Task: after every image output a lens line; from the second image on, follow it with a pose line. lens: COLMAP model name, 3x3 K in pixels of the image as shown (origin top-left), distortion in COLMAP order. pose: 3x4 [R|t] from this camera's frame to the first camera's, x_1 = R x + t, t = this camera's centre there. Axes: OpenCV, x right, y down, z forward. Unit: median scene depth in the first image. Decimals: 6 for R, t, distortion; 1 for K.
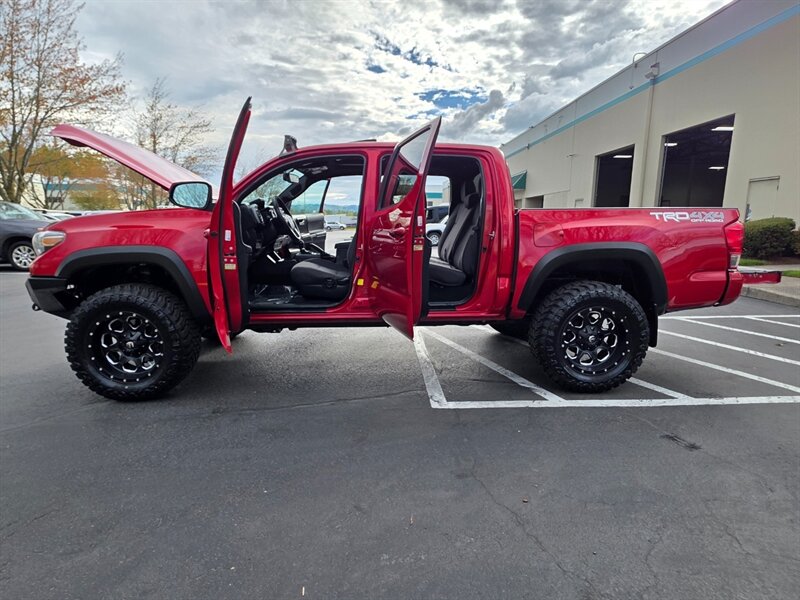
lens RADIAL K [[447.9, 0, 408.4], [0, 447.9, 302.0], [0, 0, 1]] dist [0.009876, 0.003486]
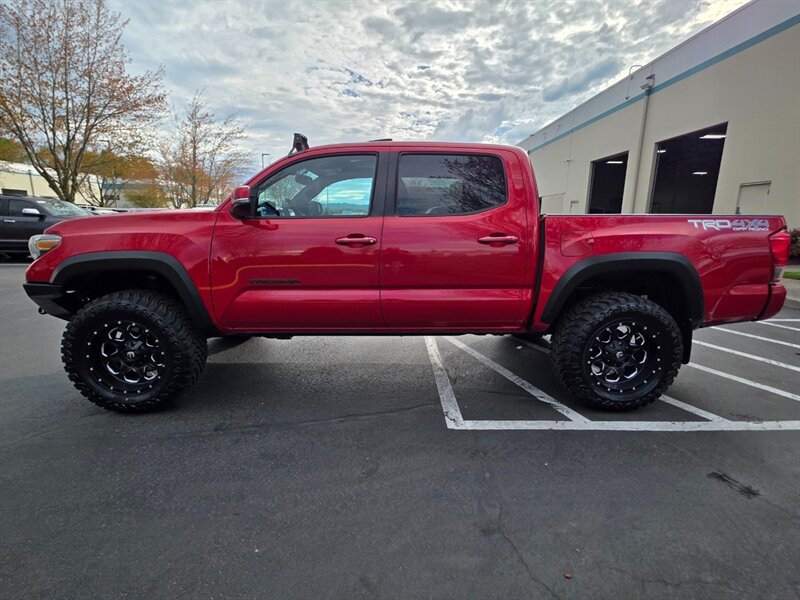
lens RADIAL K [[391.0, 0, 408.2], [0, 391.0, 298.8], [0, 0, 1]] dist [0.010463, 0.000341]
pose [[0.999619, 0.014200, -0.023656, -0.013646], [-0.013650, 0.999636, 0.023264, -0.047698], [0.023977, -0.022933, 0.999449, 0.175981]]
